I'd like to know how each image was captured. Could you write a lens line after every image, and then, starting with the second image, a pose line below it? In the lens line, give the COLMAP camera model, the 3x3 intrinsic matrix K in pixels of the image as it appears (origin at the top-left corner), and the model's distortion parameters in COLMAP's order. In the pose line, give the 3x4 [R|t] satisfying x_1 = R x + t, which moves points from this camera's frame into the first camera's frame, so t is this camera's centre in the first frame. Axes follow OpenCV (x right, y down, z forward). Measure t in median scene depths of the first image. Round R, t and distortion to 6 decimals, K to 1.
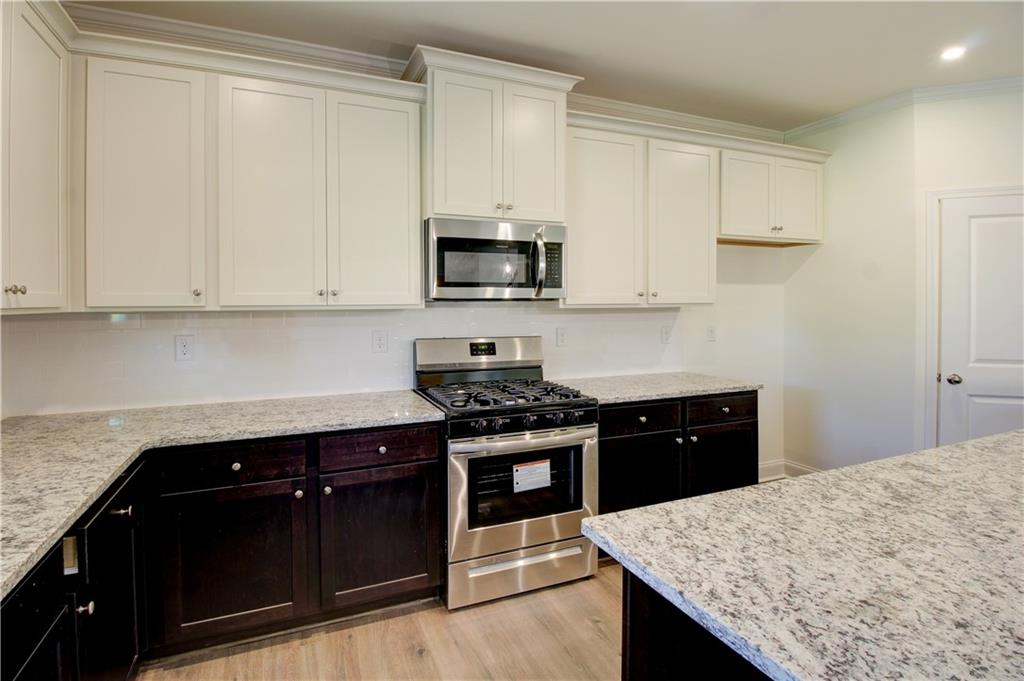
lens RADIAL K [[485.6, 0, 486.2], [0, 485.6, 312.6], [0, 0, 1]] dist [-0.029133, -0.000335]
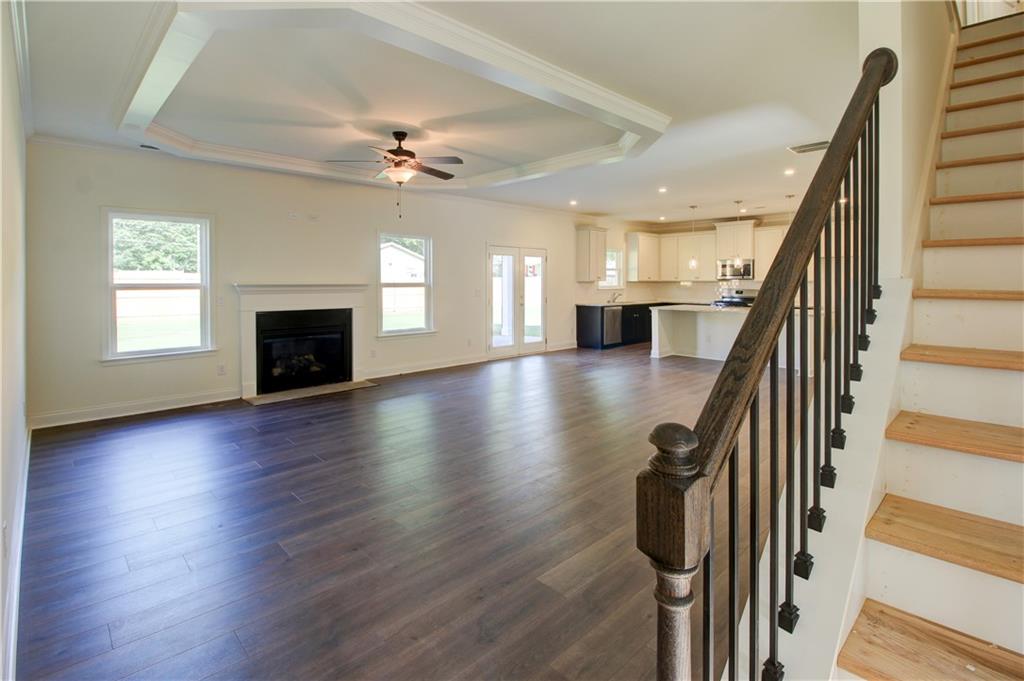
lens RADIAL K [[485.6, 0, 536.9], [0, 485.6, 294.0], [0, 0, 1]] dist [-0.029133, -0.000335]
pose [[0.385043, 0.029955, -0.922412, 3.068985], [-0.019214, 0.999517, 0.024438, 0.029891], [0.922699, 0.008314, 0.385432, -2.031358]]
